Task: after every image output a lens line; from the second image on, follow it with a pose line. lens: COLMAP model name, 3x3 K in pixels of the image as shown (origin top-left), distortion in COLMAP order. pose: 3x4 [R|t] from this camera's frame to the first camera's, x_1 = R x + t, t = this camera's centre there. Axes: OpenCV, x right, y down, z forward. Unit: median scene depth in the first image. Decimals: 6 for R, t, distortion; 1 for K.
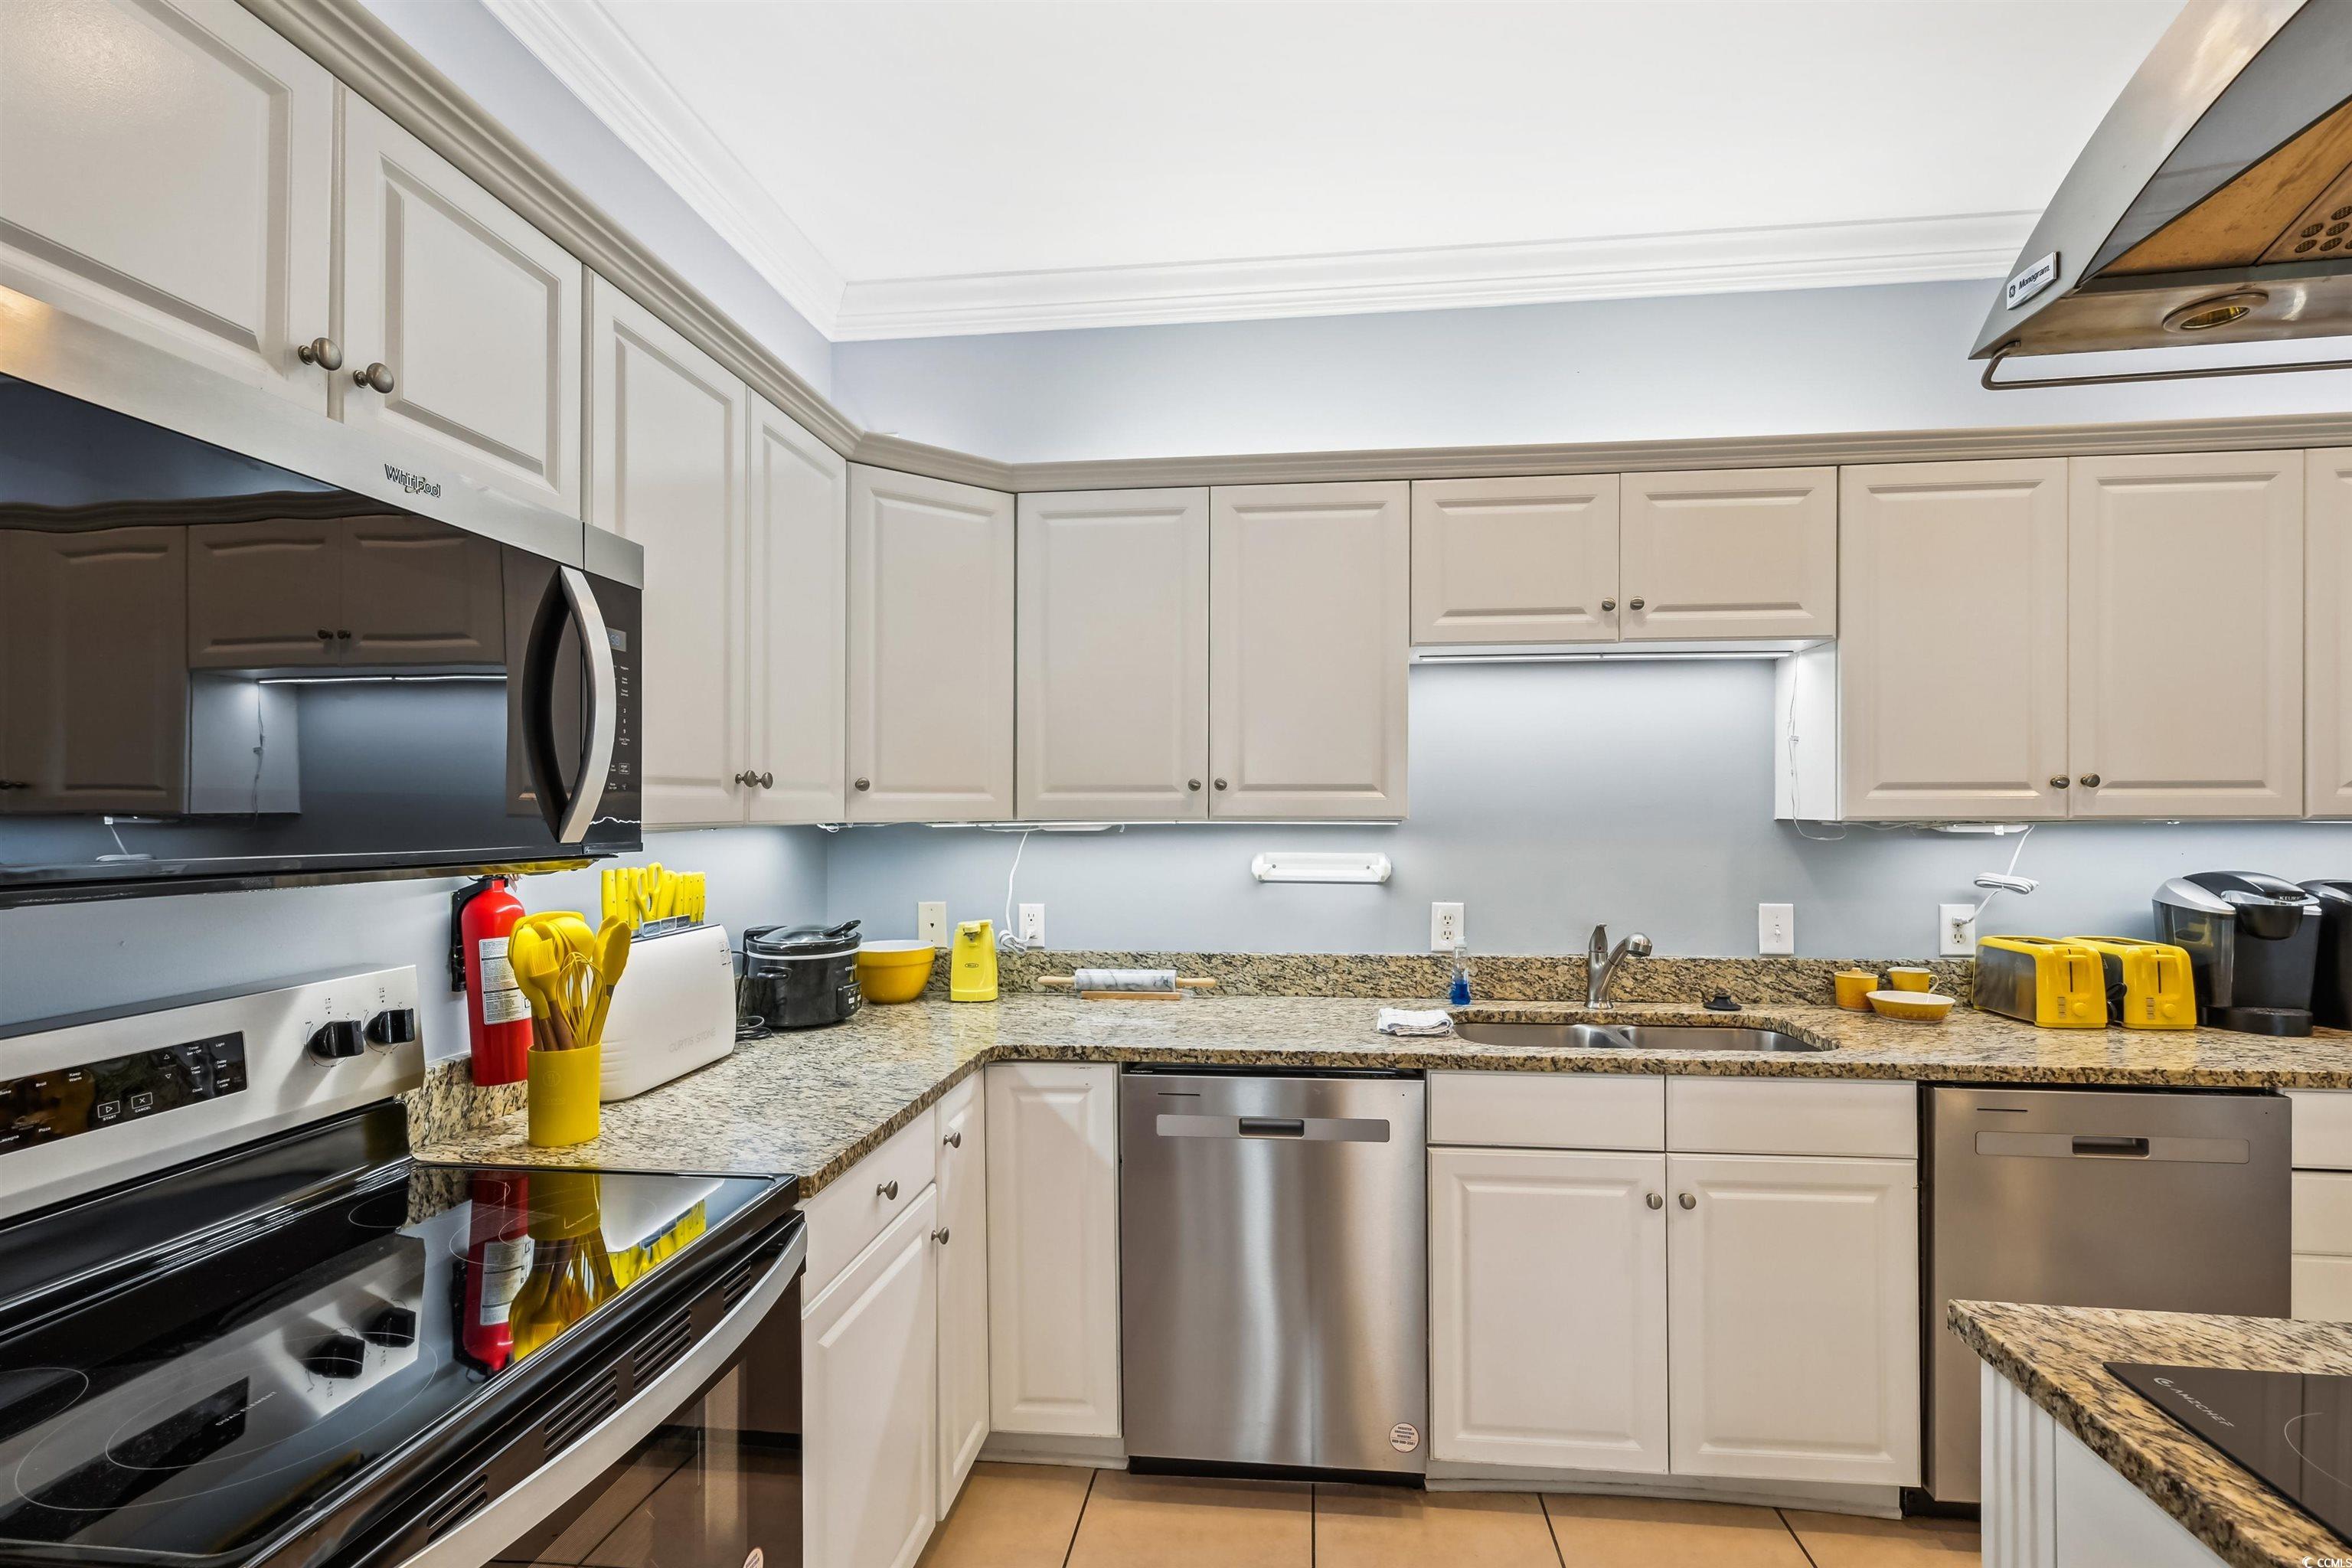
lens RADIAL K [[1041.9, 0, 1176.0], [0, 1041.9, 784.0], [0, 0, 1]] dist [0.001346, 0.000036]
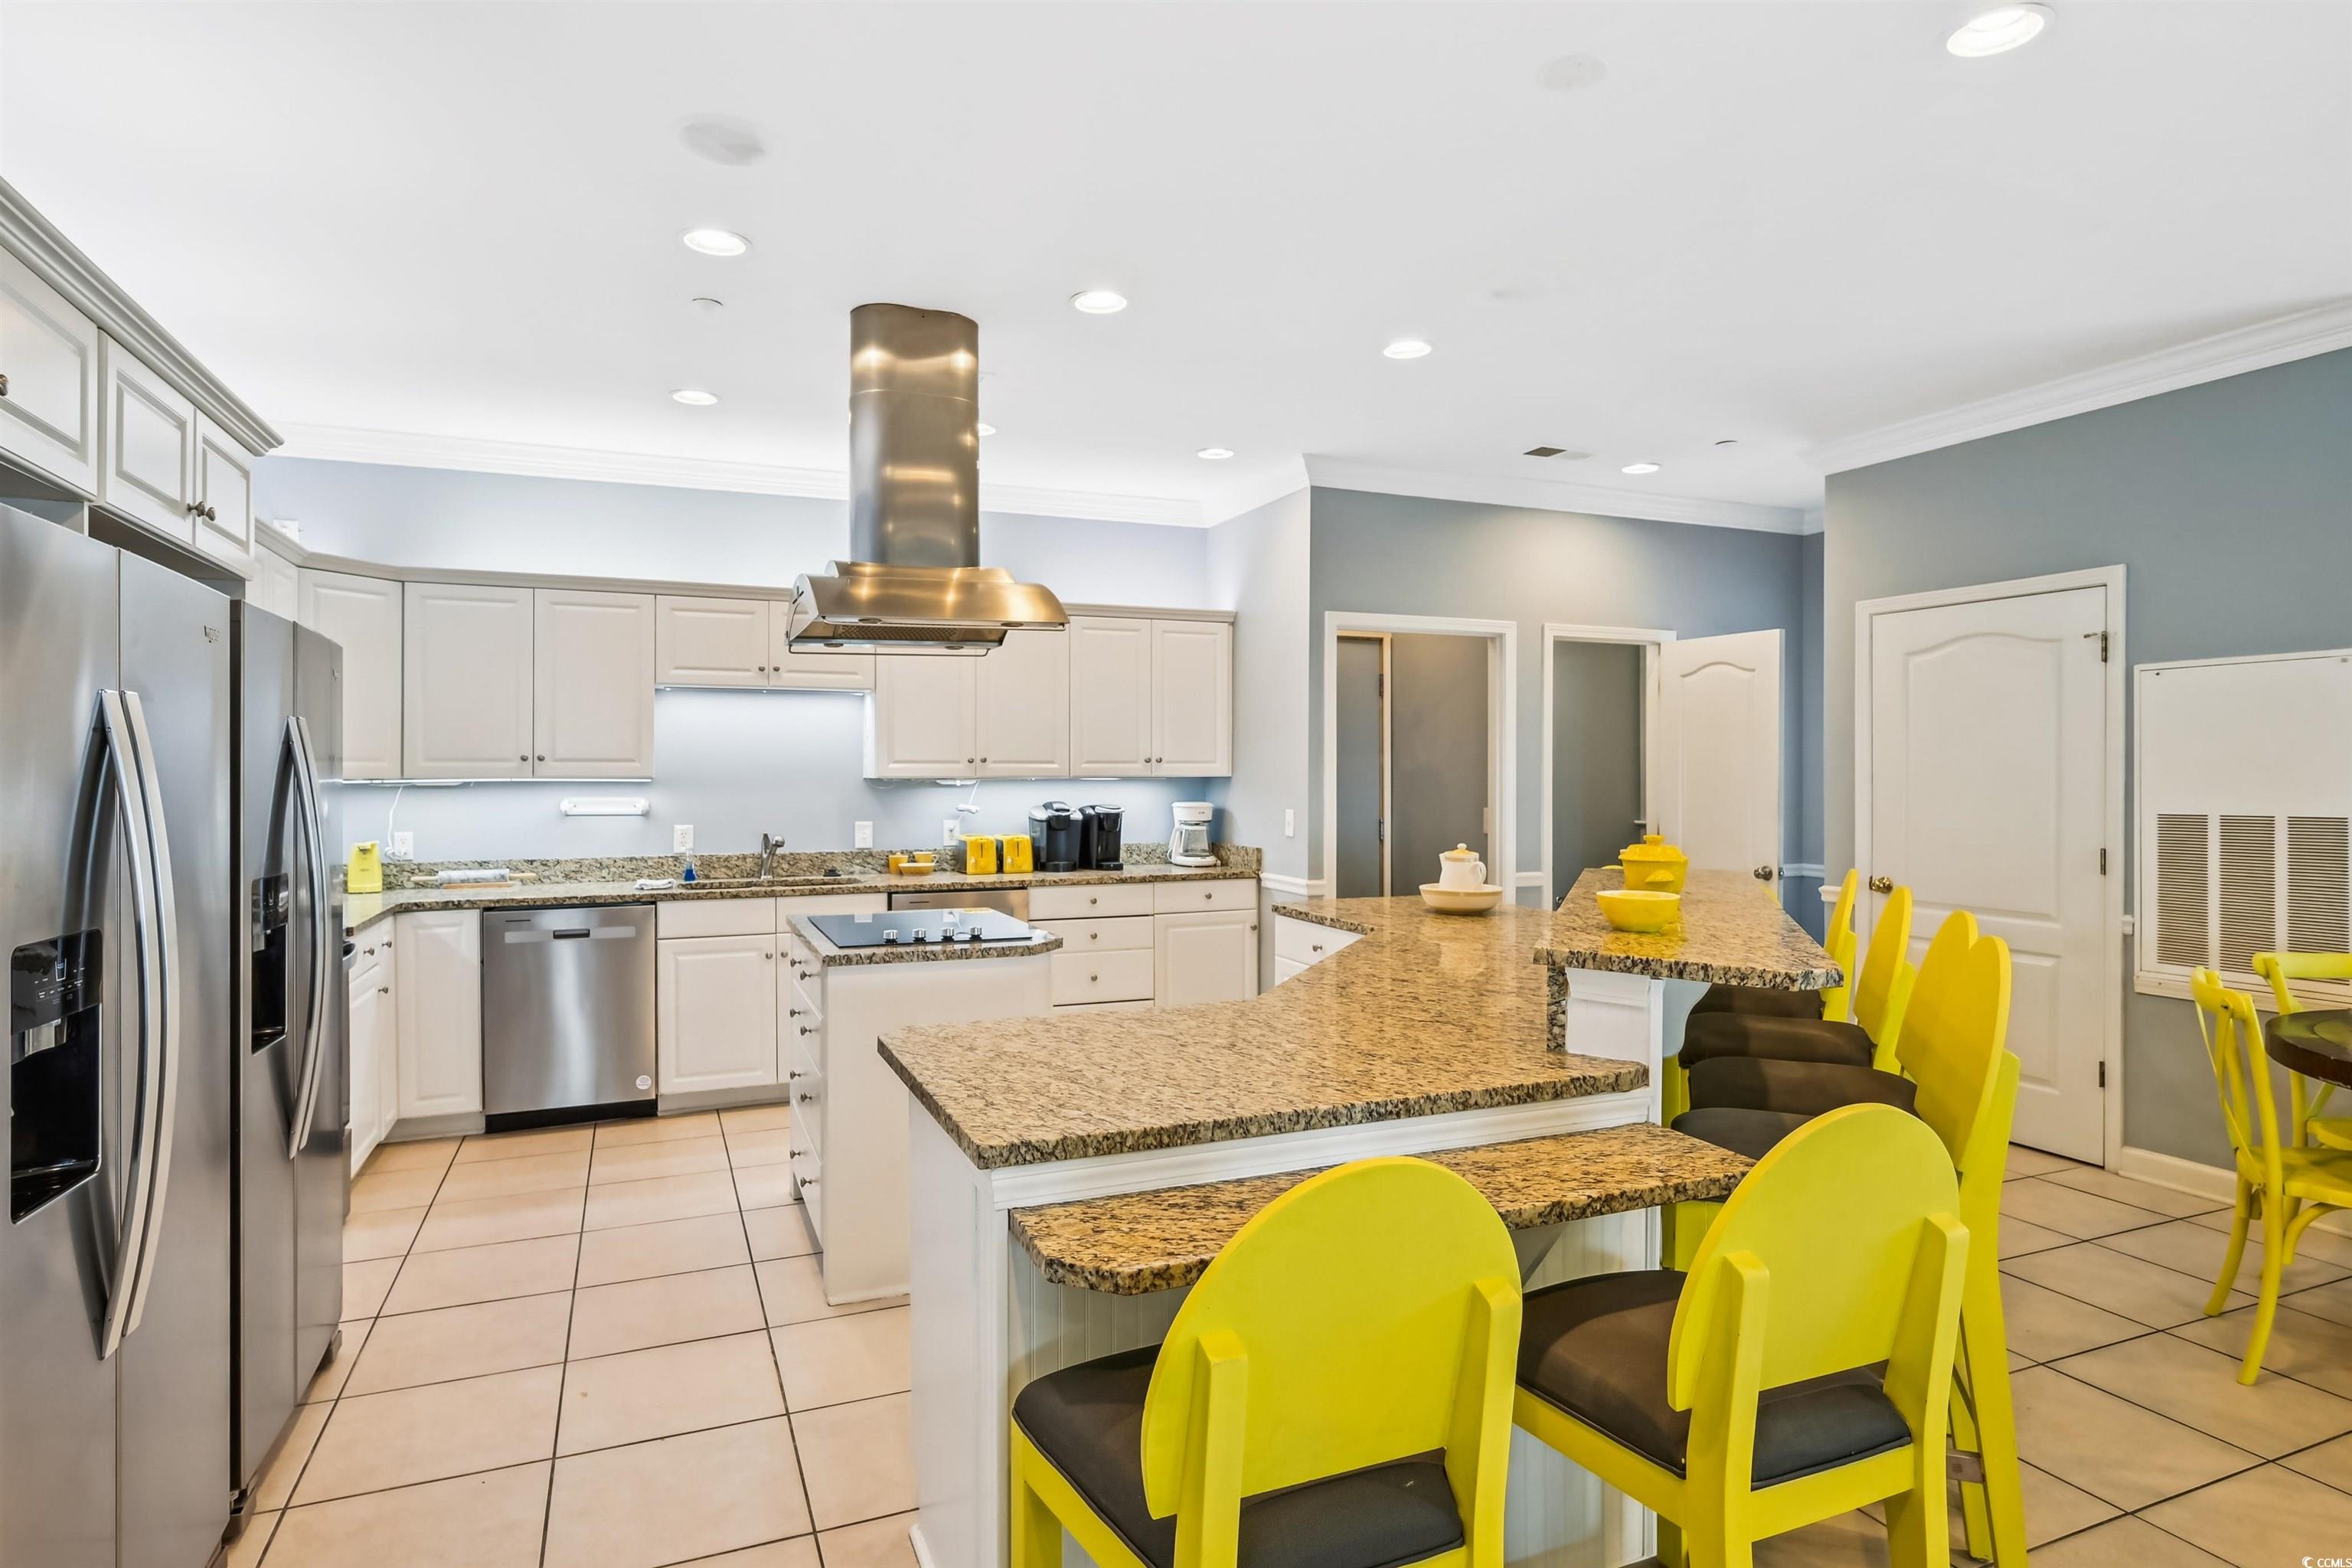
lens RADIAL K [[1295.6, 0, 1176.0], [0, 1295.6, 784.0], [0, 0, 1]] dist [0.017599, 0.000635]
pose [[0.867893, -0.002429, 0.496745, -0.113839], [-0.013160, 0.999525, 0.027881, -0.029987], [-0.496577, -0.030735, 0.867448, -1.395262]]
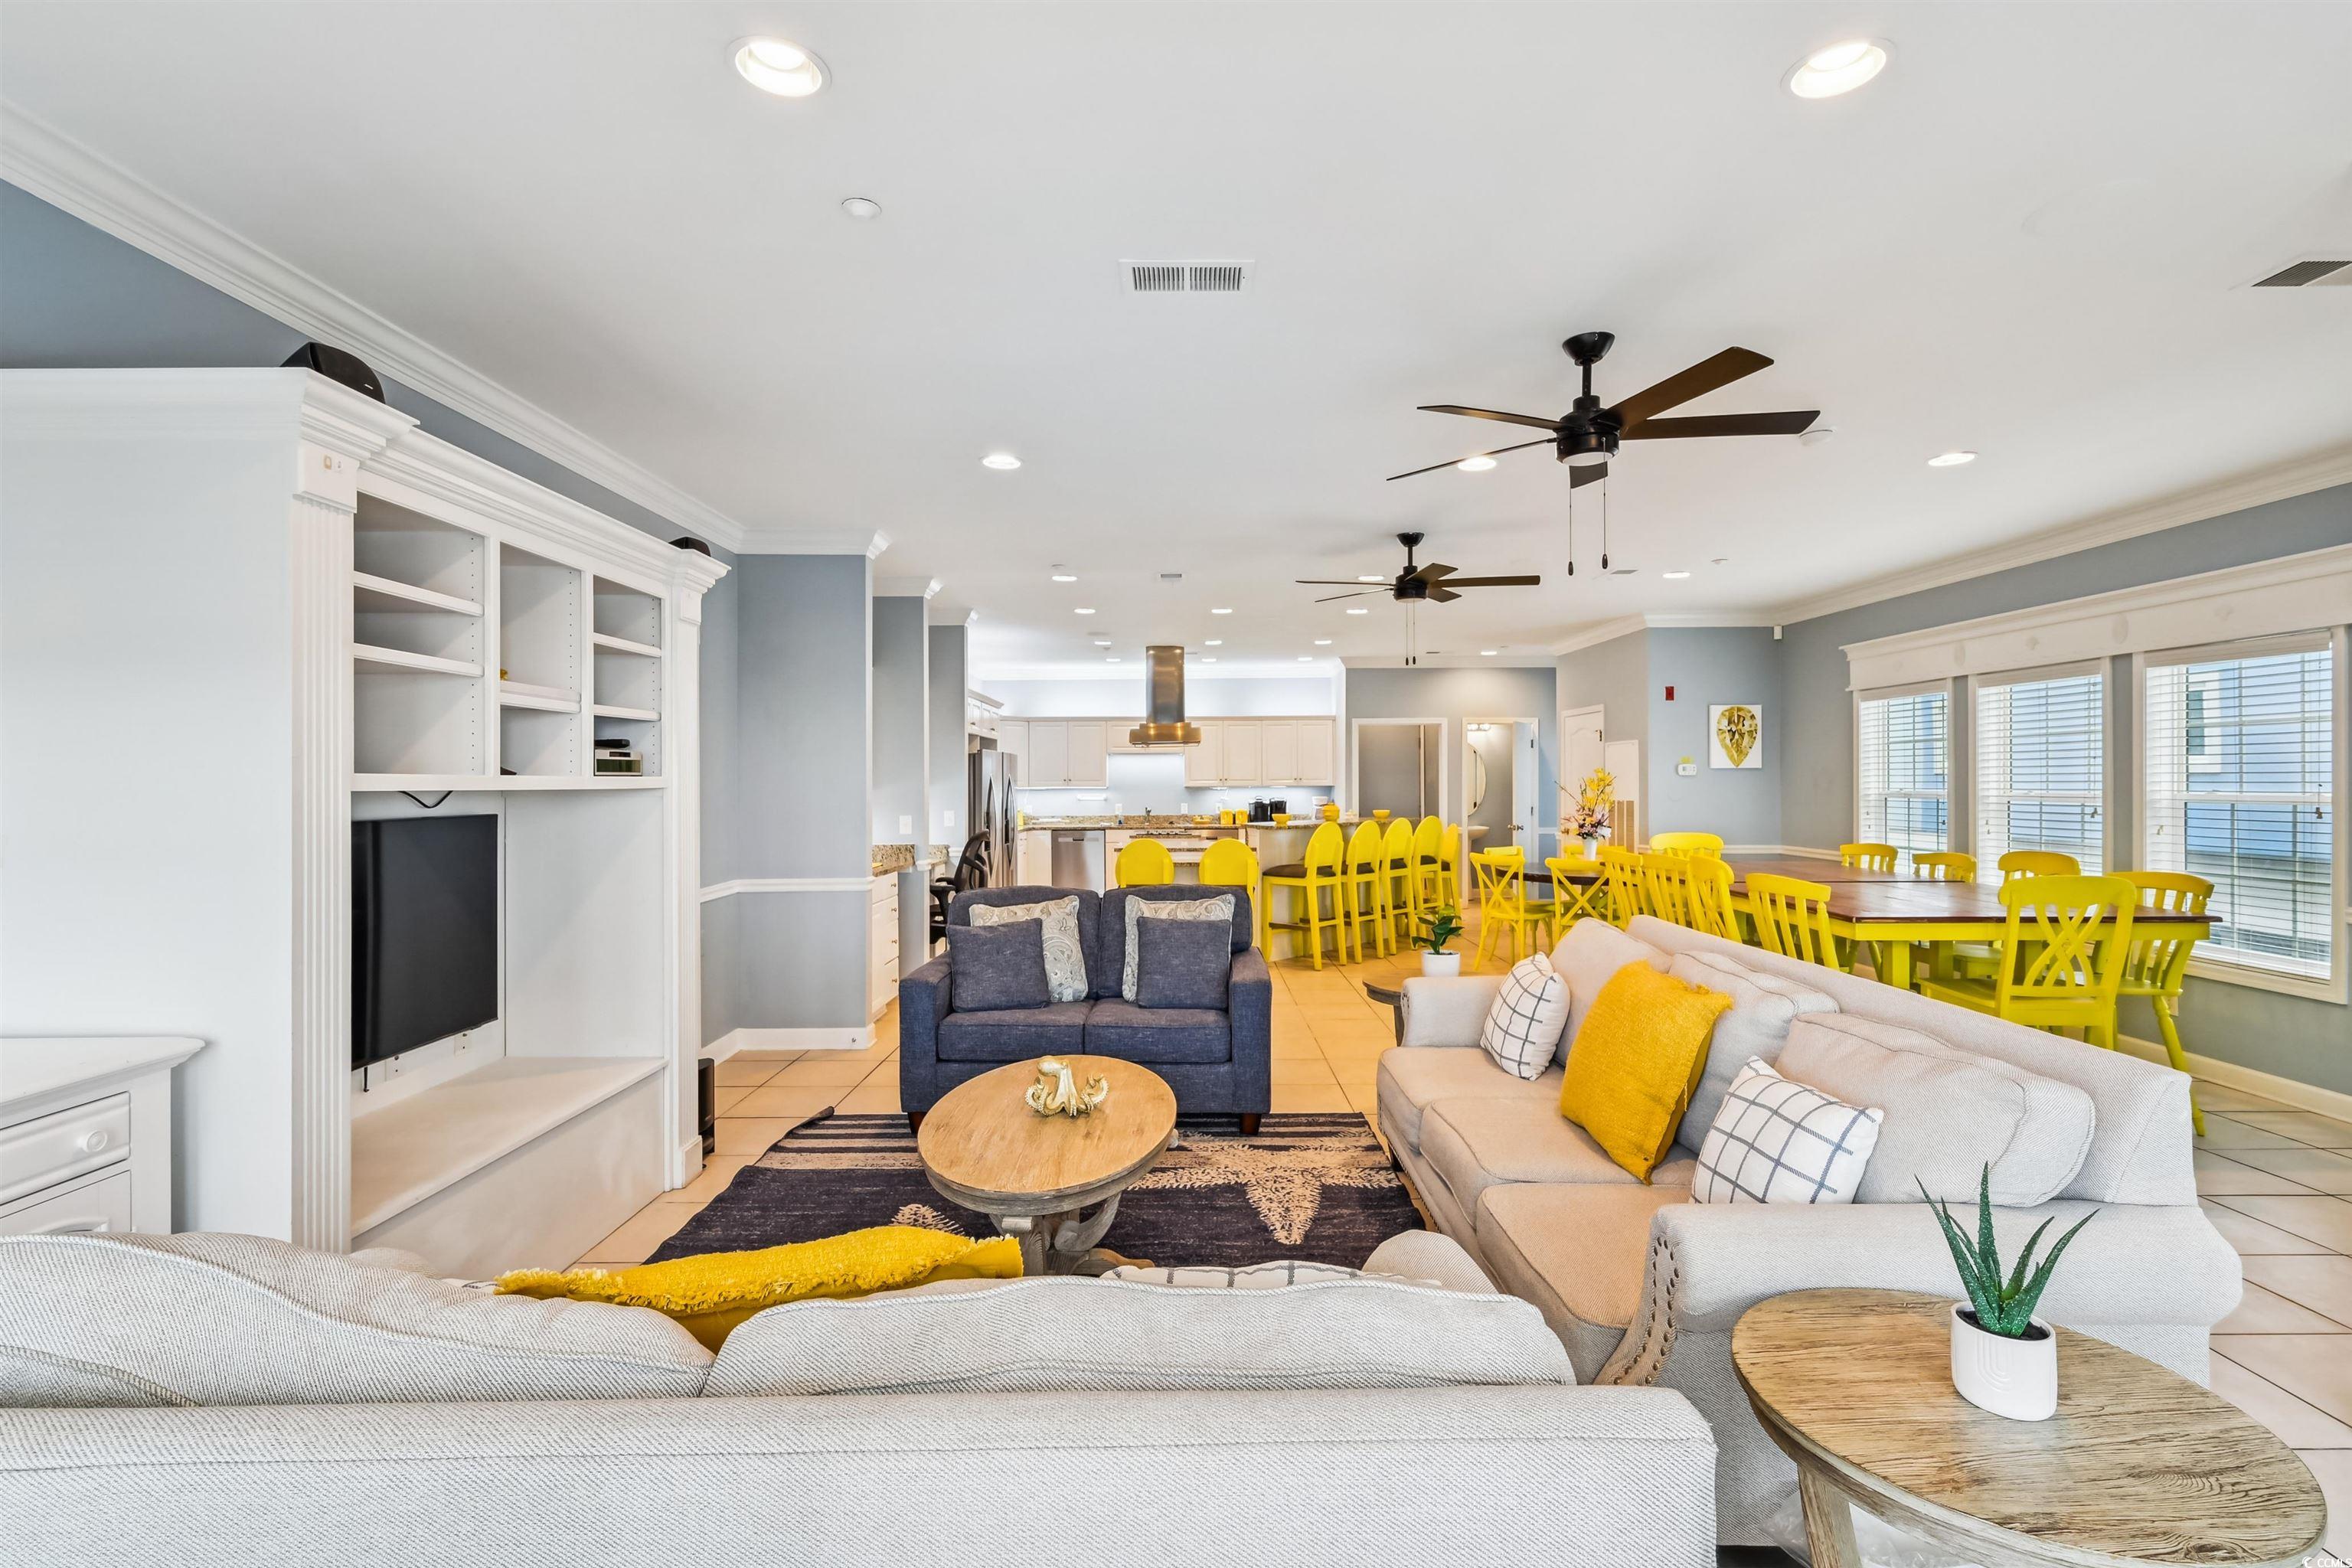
lens RADIAL K [[1041.9, 0, 1176.0], [0, 1041.9, 784.0], [0, 0, 1]] dist [0.001346, 0.000036]
pose [[0.992324, -0.001479, 0.123656, -0.072669], [-0.001542, 0.999703, 0.024331, -0.100618], [-0.123655, -0.024335, 0.992027, -3.997986]]
